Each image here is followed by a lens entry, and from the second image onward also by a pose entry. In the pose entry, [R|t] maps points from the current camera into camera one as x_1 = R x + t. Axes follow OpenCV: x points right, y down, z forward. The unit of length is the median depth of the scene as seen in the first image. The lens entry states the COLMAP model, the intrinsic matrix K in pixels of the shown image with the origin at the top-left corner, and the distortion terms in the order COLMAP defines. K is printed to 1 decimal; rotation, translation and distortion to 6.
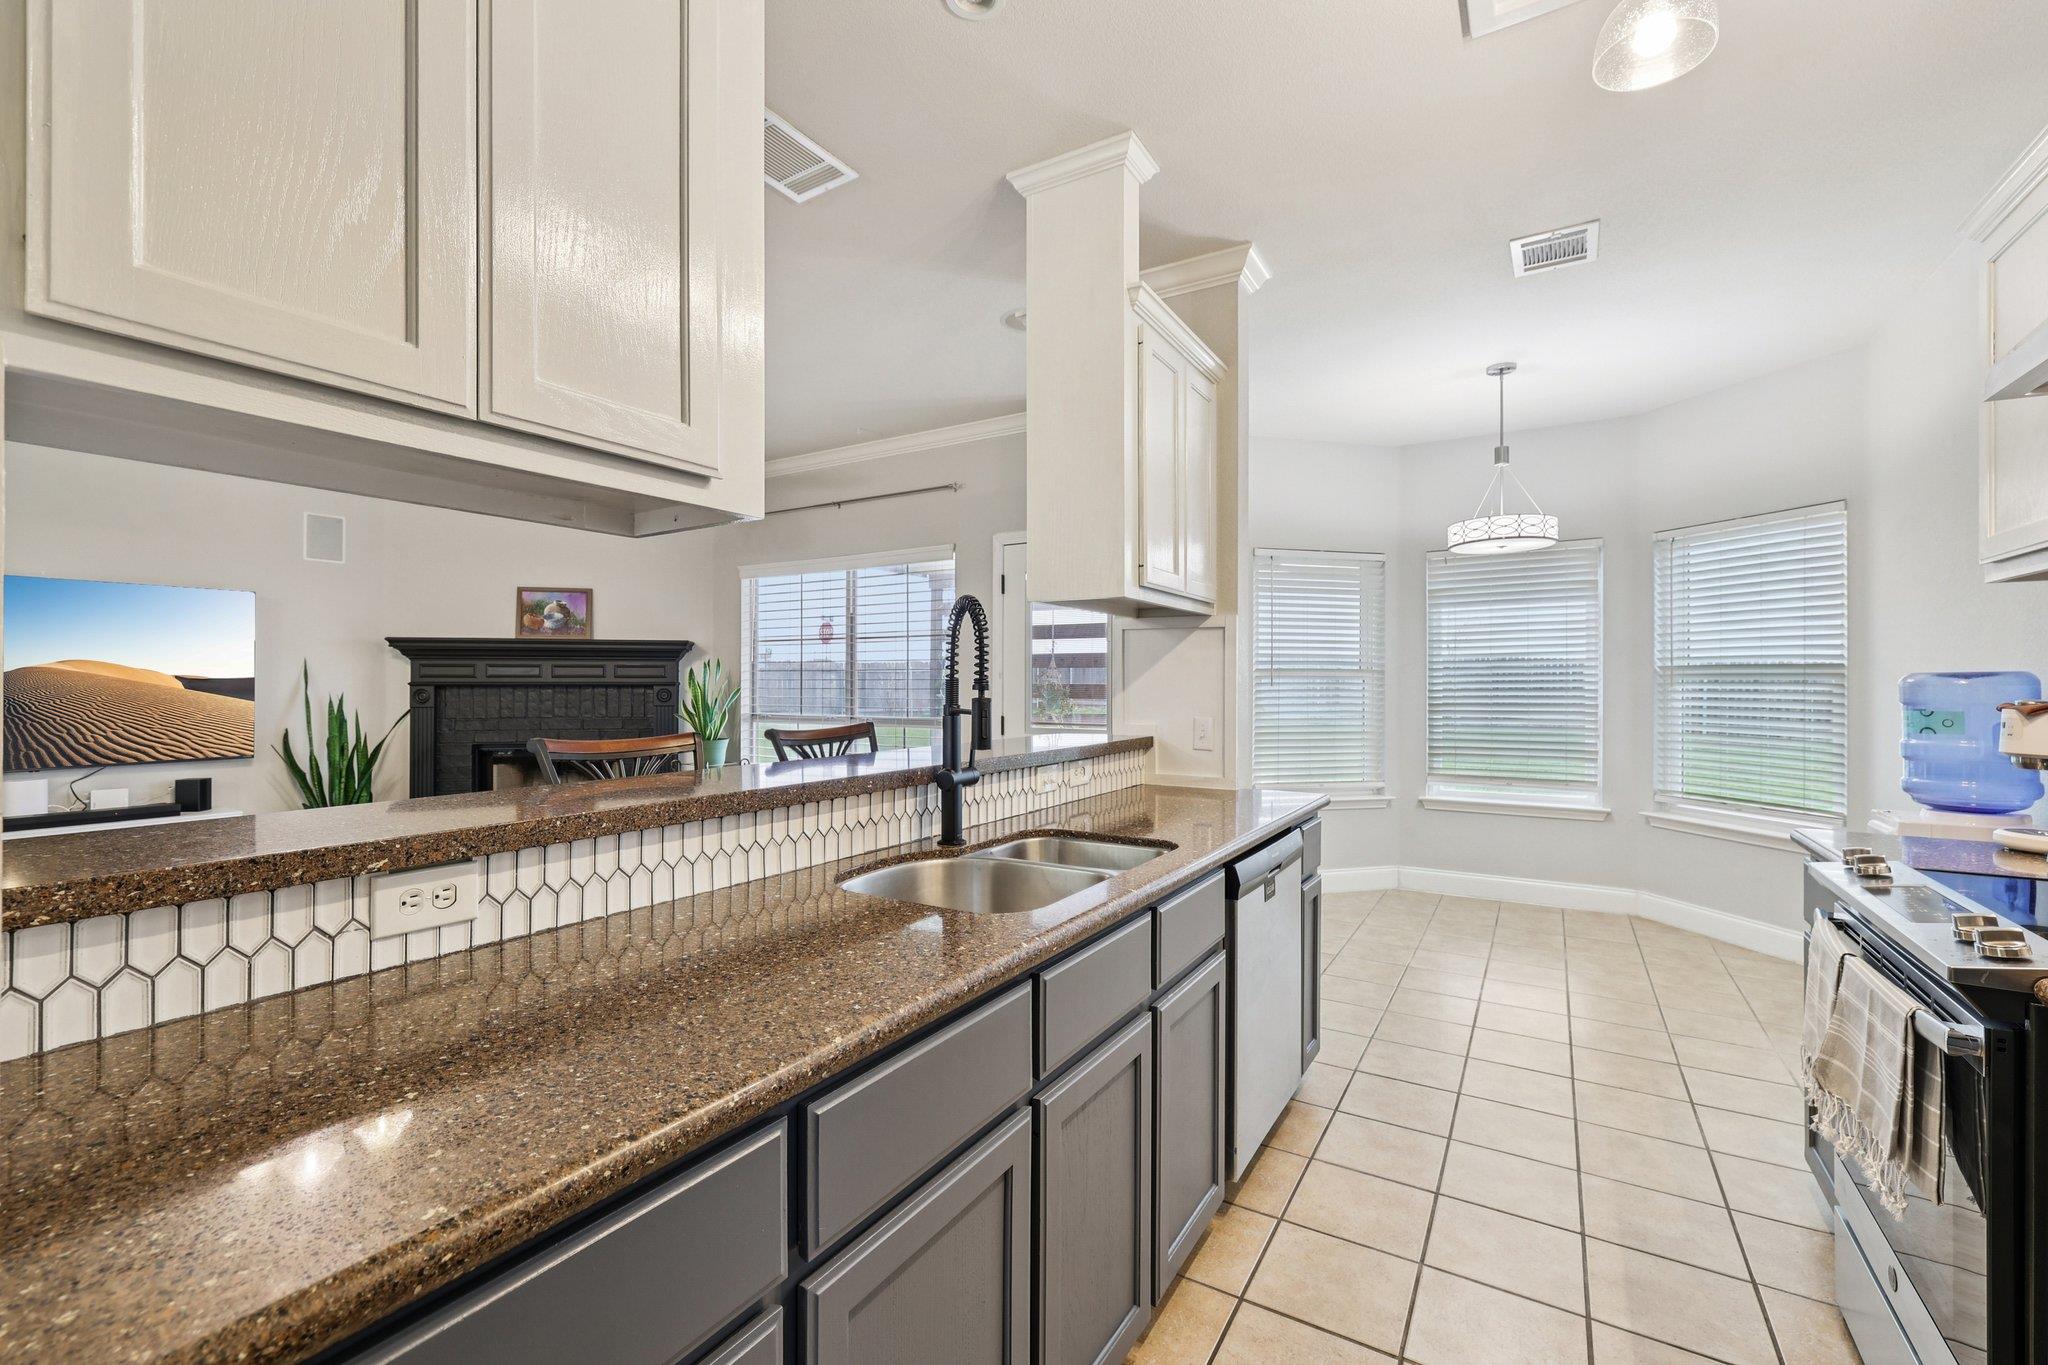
lens RADIAL K [[868.1, 0, 1033.1], [0, 868.1, 689.0], [0, 0, 1]] dist [-0.001367, 0.000515]
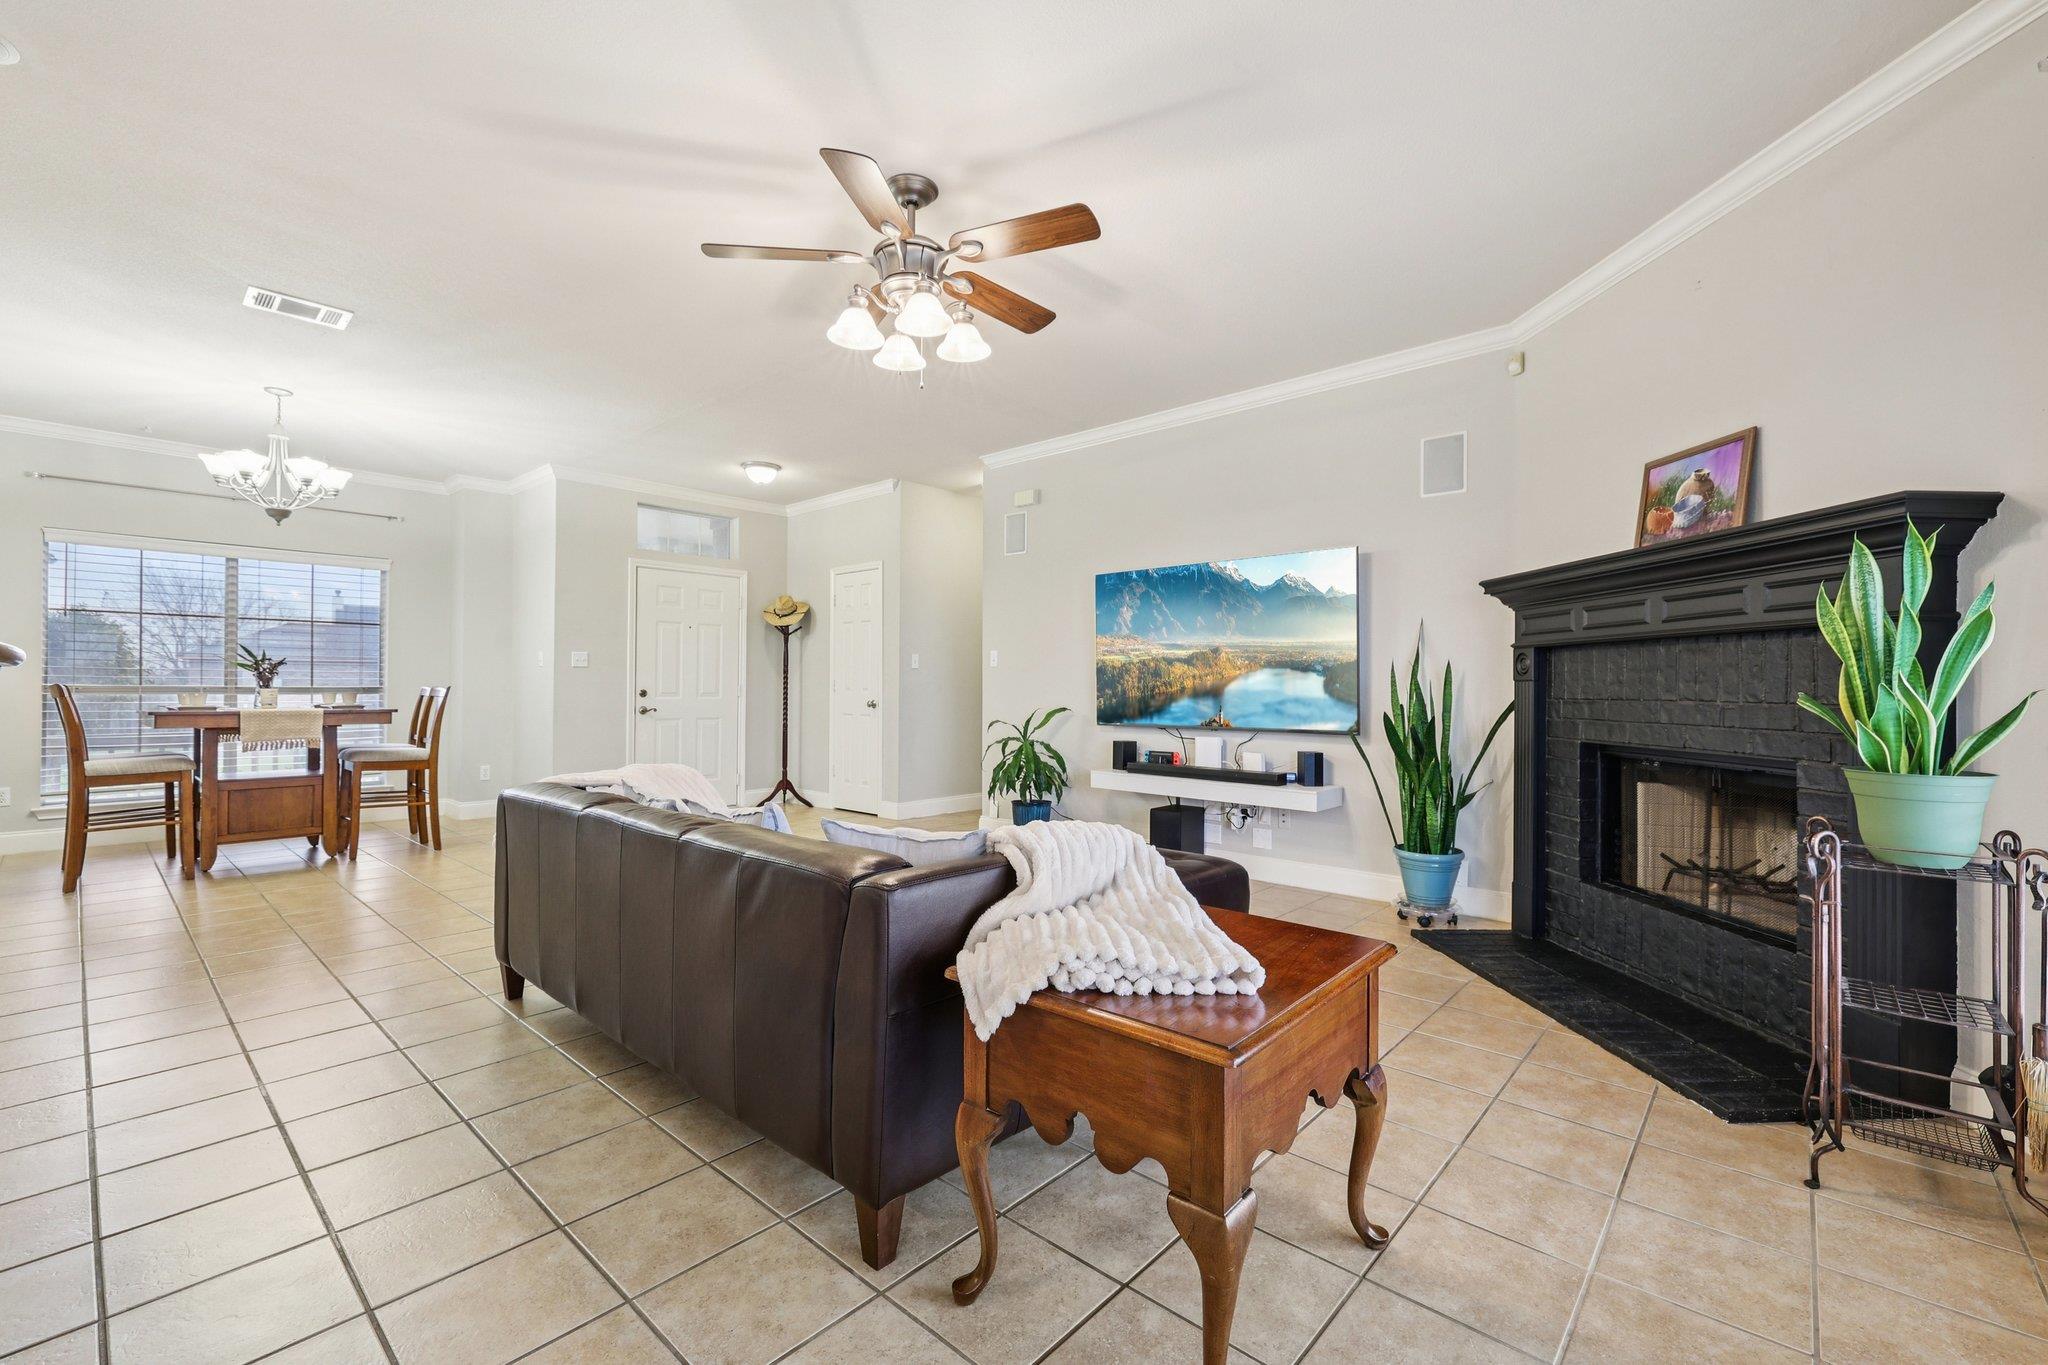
lens RADIAL K [[868.1, 0, 1014.1], [0, 868.1, 663.1], [0, 0, 1]] dist [-0.001367, 0.000515]
pose [[-0.194314, -0.023079, -0.980668, 0.027347], [-0.003363, 0.999733, -0.022862, 0.024637], [0.980934, -0.001144, -0.194339, 0.722284]]
